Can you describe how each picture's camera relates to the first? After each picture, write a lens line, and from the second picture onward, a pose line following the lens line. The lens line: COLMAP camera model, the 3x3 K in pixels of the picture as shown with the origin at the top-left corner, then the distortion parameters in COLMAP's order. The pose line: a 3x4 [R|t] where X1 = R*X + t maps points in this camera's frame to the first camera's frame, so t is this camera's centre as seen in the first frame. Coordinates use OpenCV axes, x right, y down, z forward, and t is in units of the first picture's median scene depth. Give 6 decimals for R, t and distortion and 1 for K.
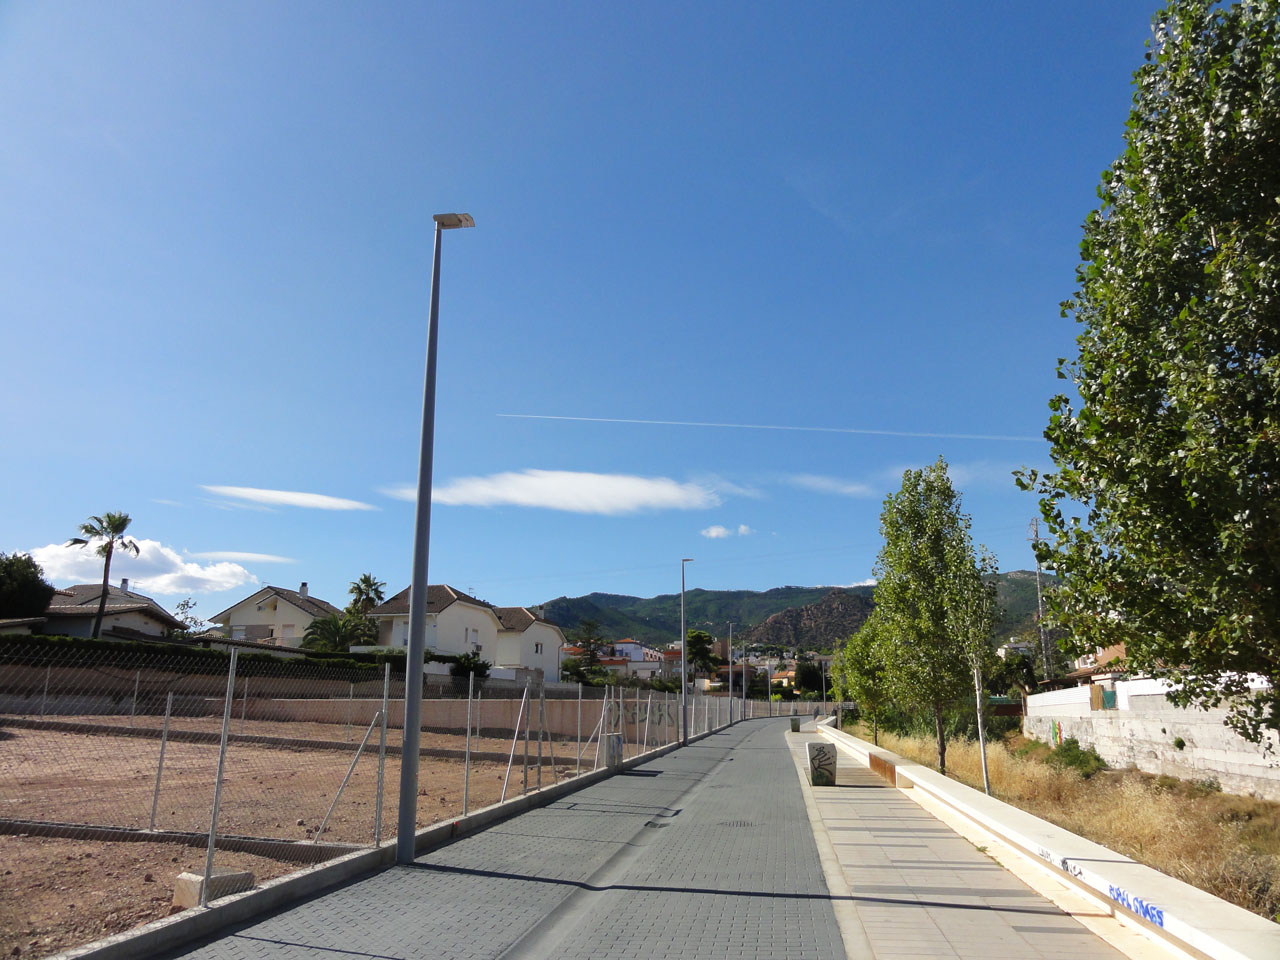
lens RADIAL K [[901.6, 0, 642.2], [0, 901.6, 492.3], [0, 0, 1]] dist [0.000049, -0.001945]
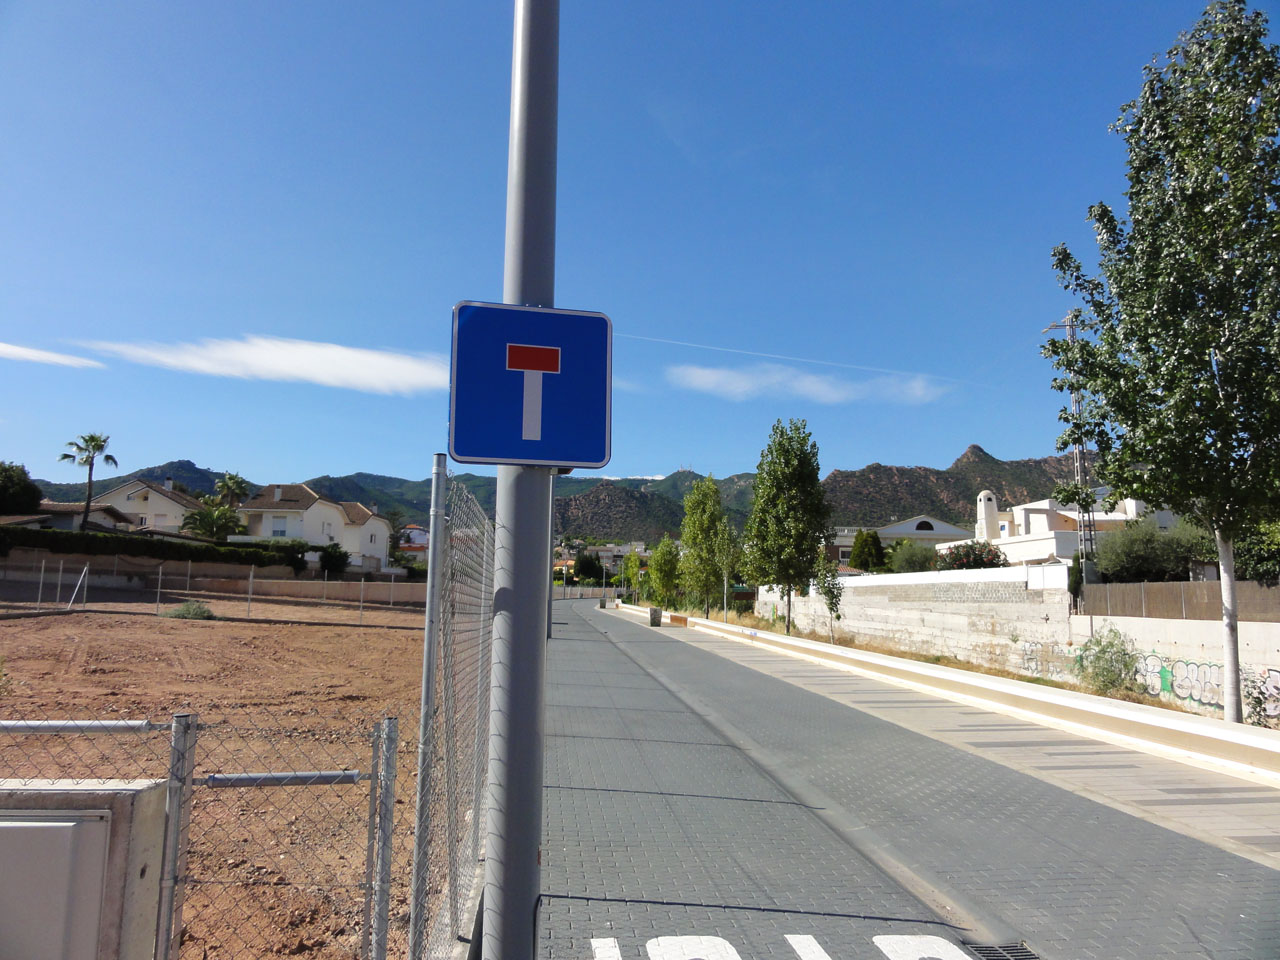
lens RADIAL K [[901.6, 0, 637.9], [0, 901.6, 478.4], [0, 0, 1]] dist [0.000049, -0.001945]
pose [[0.967946, 0.045843, 0.246939, -0.047816], [-0.072619, 0.992290, 0.100433, -0.030047], [-0.240431, -0.115146, 0.963812, -0.127449]]
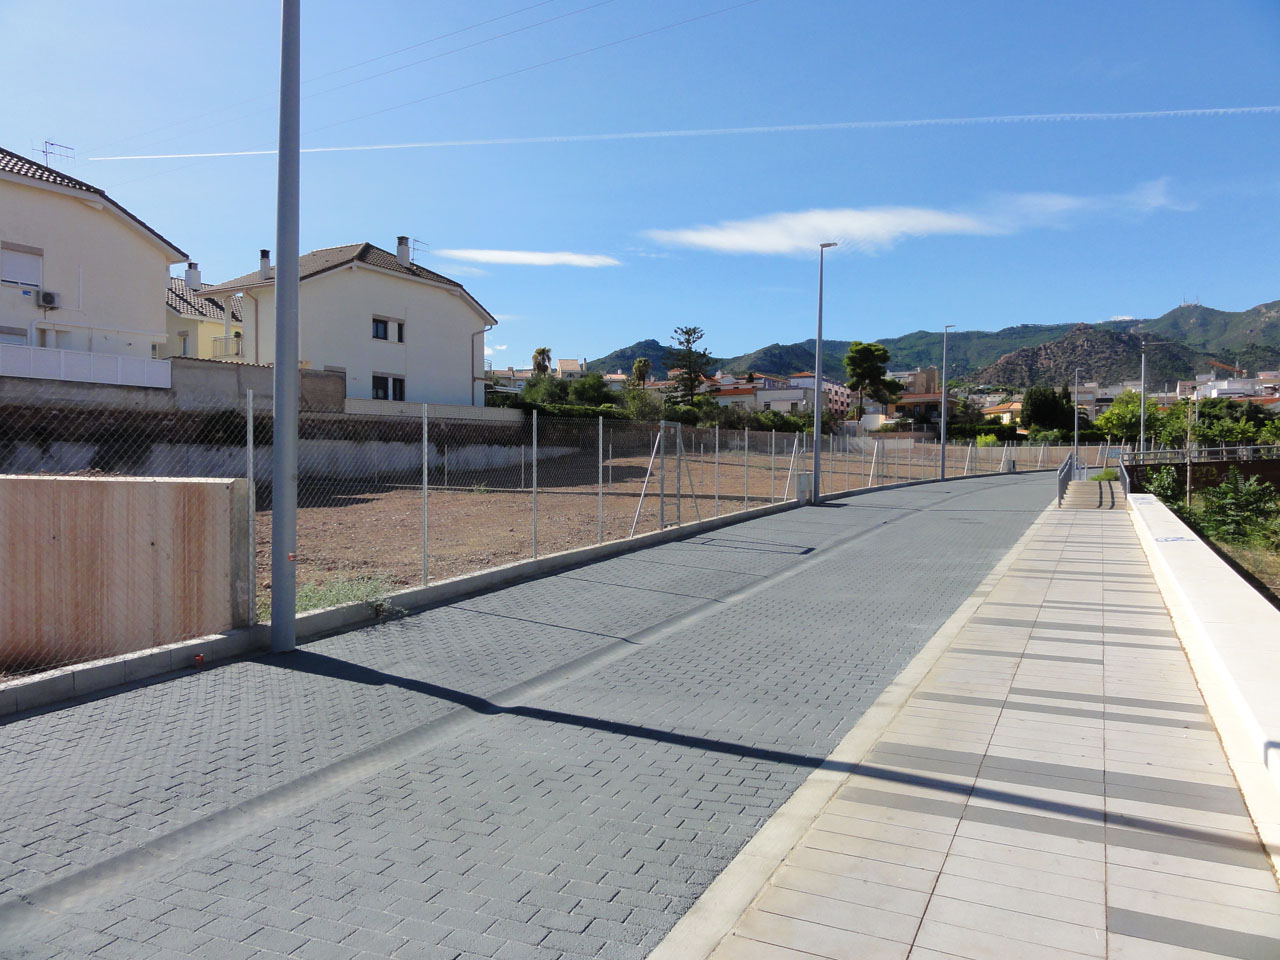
lens RADIAL K [[901.6, 0, 656.2], [0, 901.6, 475.1], [0, 0, 1]] dist [0.000049, -0.001945]
pose [[0.974415, 0.000260, -0.224757, 0.070603], [0.056799, 0.967256, 0.247364, 0.090294], [0.217462, -0.253801, 0.942494, 0.383292]]
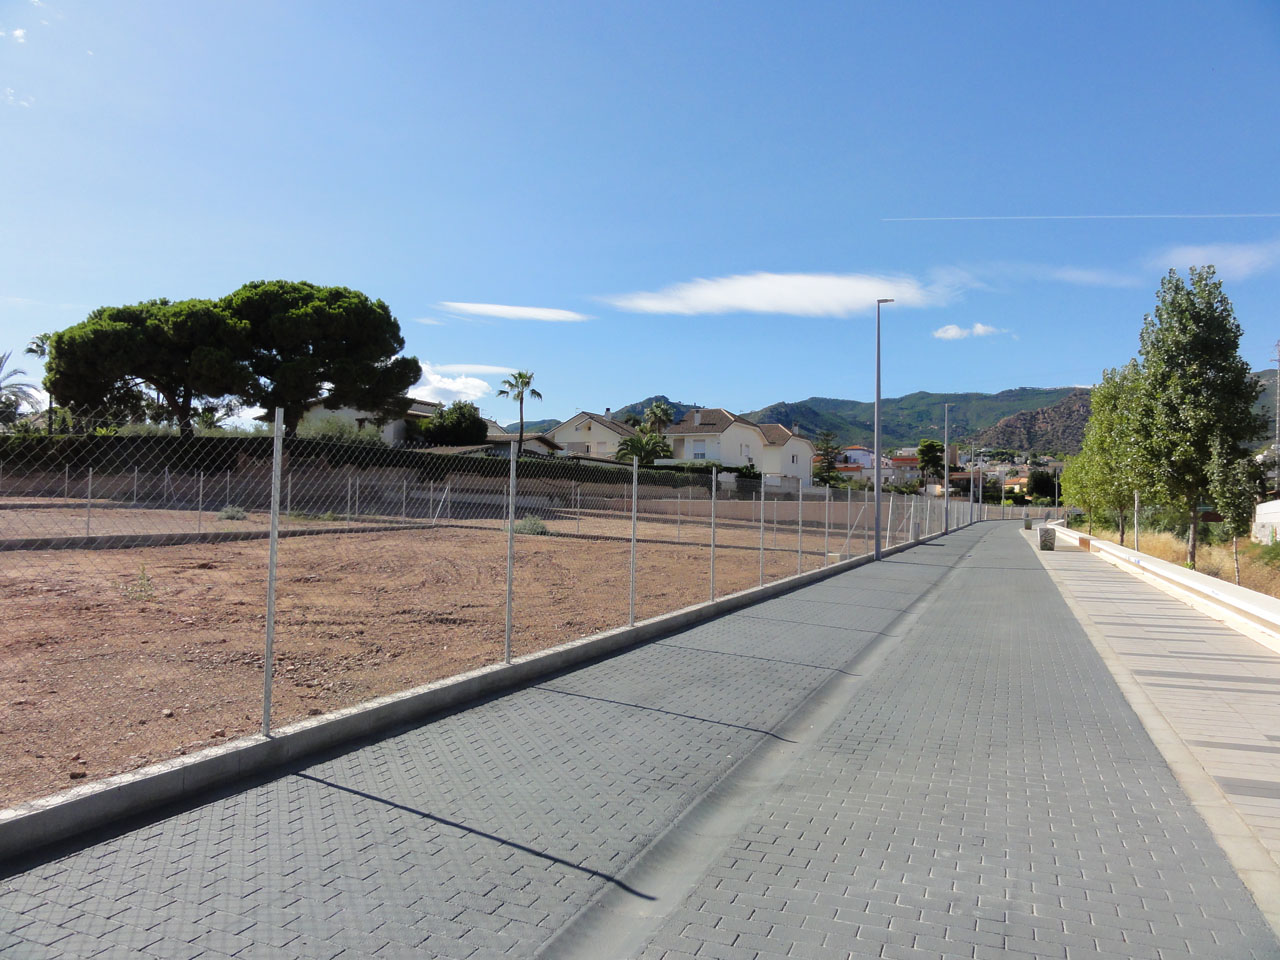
lens RADIAL K [[901.6, 0, 642.1], [0, 901.6, 473.7], [0, 0, 1]] dist [0.000049, -0.001945]
pose [[0.971675, 0.004016, -0.236287, -0.019587], [0.041802, 0.981168, 0.188578, -0.024366], [0.232594, -0.193114, 0.953209, -0.106965]]
